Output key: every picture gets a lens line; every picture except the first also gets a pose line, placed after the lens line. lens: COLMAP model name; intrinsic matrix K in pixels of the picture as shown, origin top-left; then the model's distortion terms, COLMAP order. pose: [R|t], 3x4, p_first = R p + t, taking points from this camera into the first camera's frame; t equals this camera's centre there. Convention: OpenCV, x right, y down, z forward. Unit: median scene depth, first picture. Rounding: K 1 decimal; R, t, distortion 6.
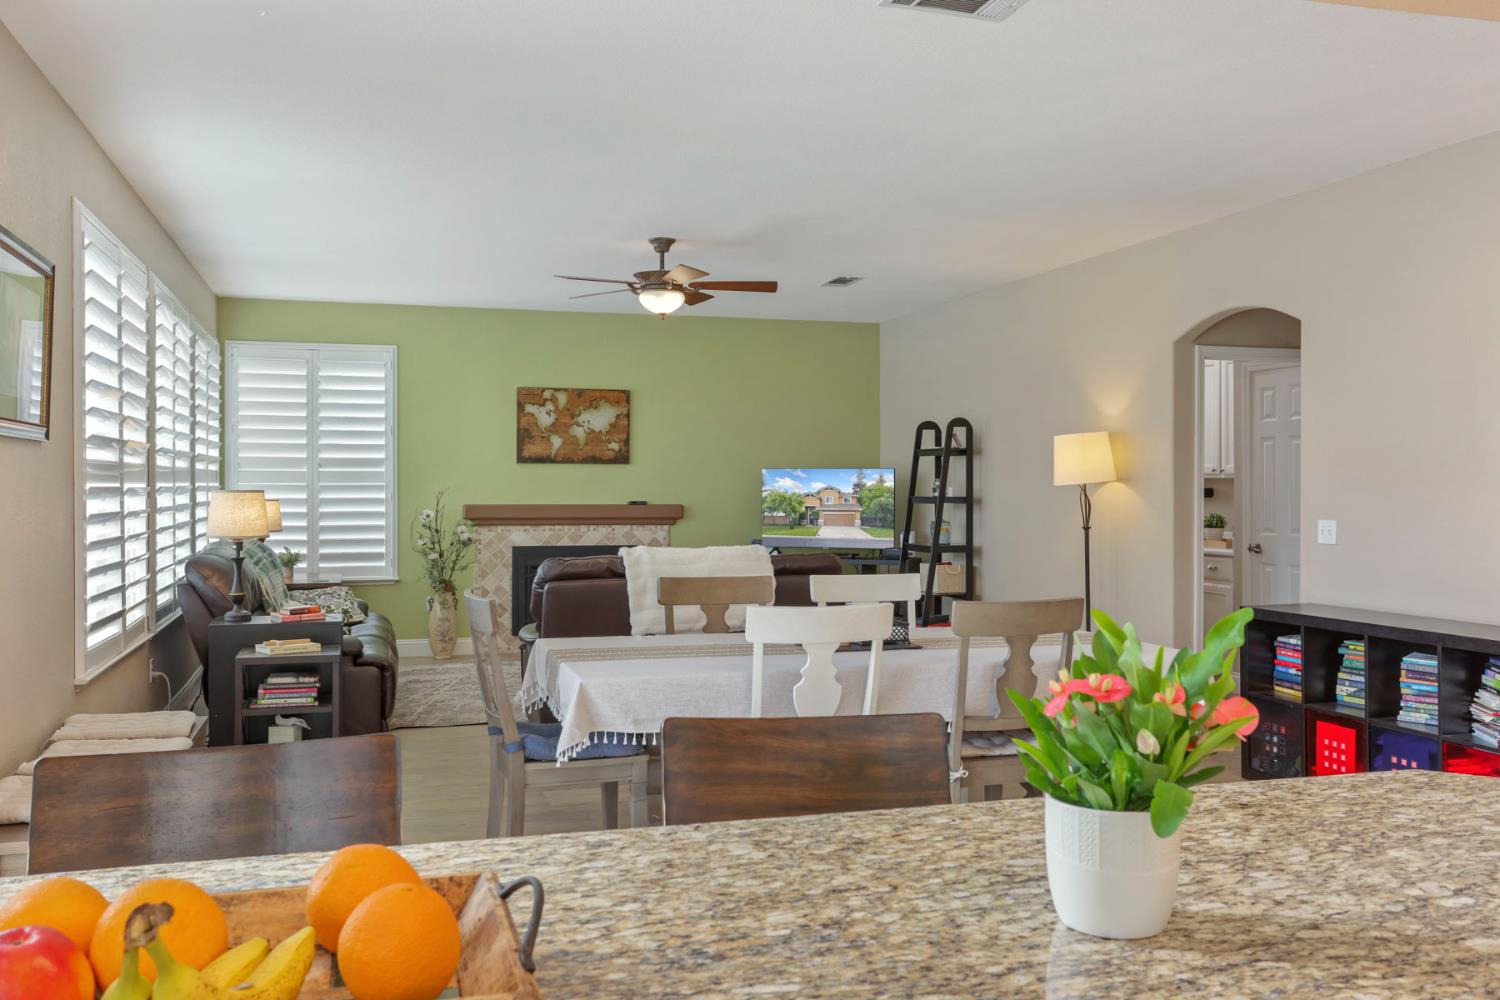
lens RADIAL K [[1343.6, 0, 750.0], [0, 1343.6, 500.0], [0, 0, 1]] dist [-0.010576, -0.009883]
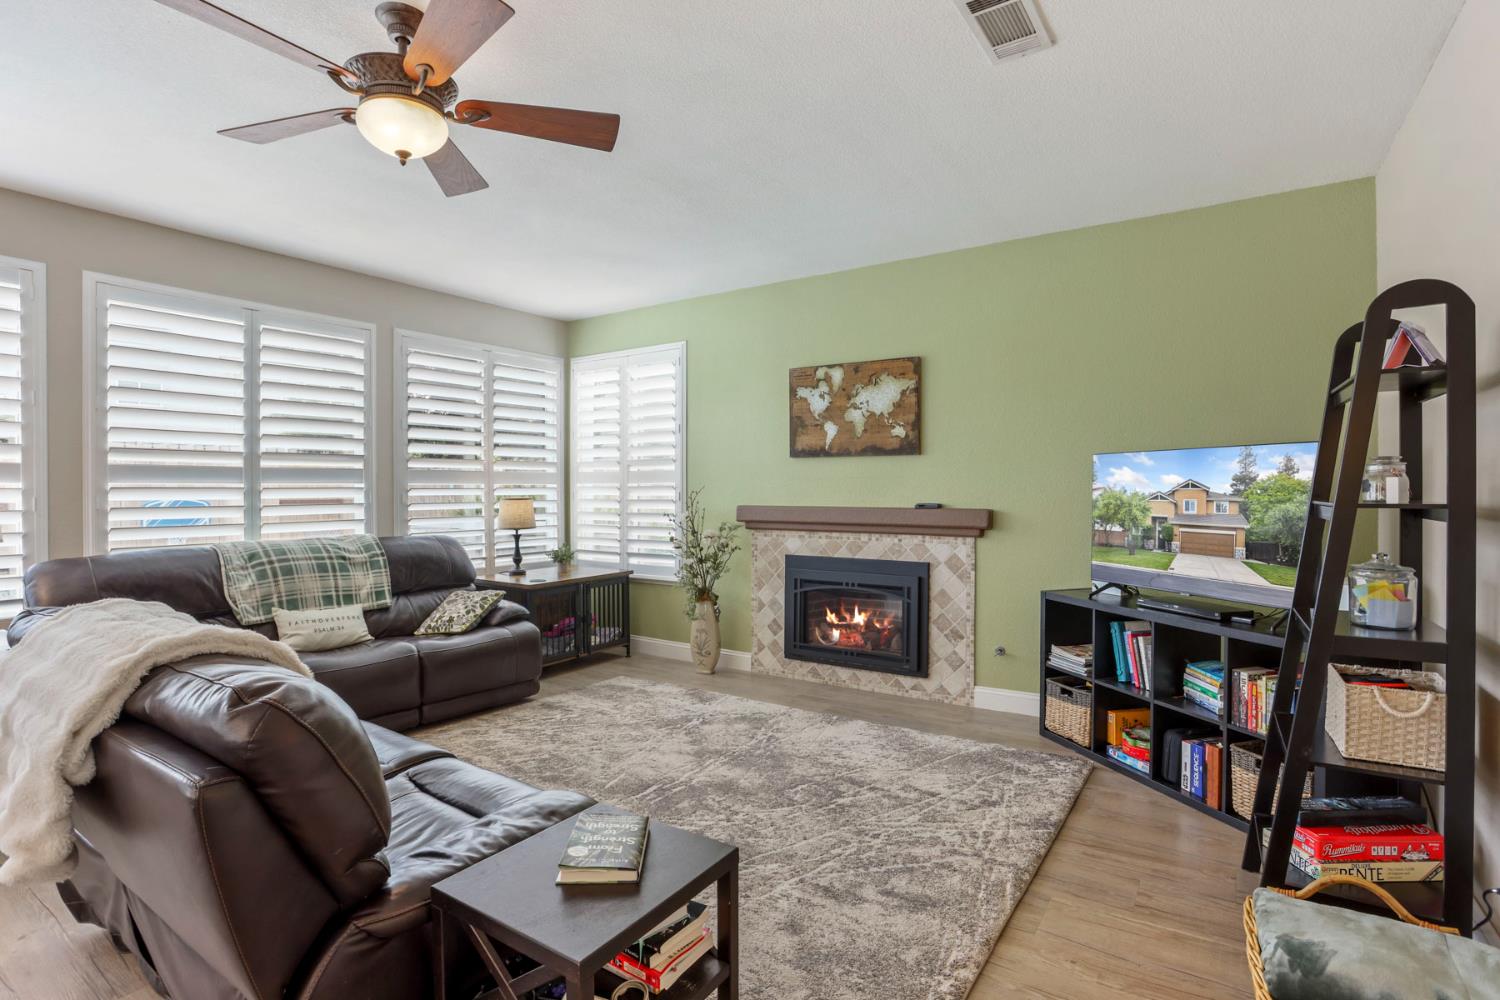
lens RADIAL K [[737.9, 0, 740.7], [0, 737.9, 505.6], [0, 0, 1]] dist [-0.072830, 0.030326]
pose [[0.620411, 0.014705, -0.784139, 0.176180], [-0.004814, 0.999877, 0.014942, -0.003874], [0.784262, -0.005496, 0.620406, 0.686743]]
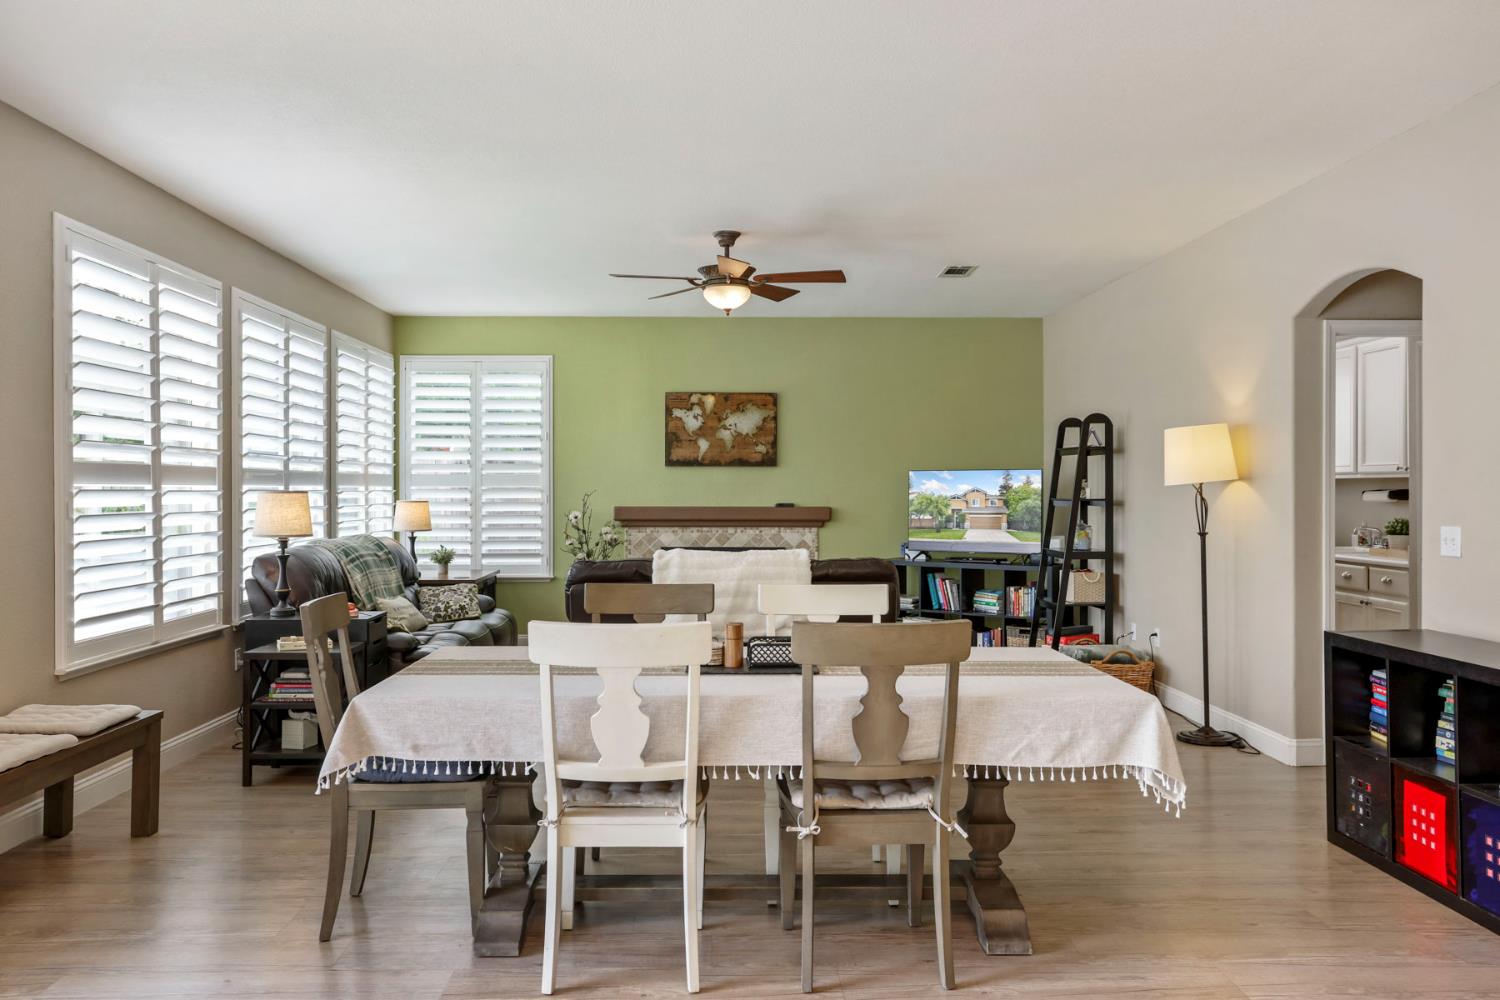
lens RADIAL K [[1231.3, 0, 728.6], [0, 1231.3, 497.1], [0, 0, 1]] dist [-0.013006, 0.012007]
pose [[0.961481, 0.000081, -0.274871, 0.132787], [-0.001663, 0.999983, -0.005522, 0.001375], [0.274866, 0.005767, 0.961465, 0.107529]]
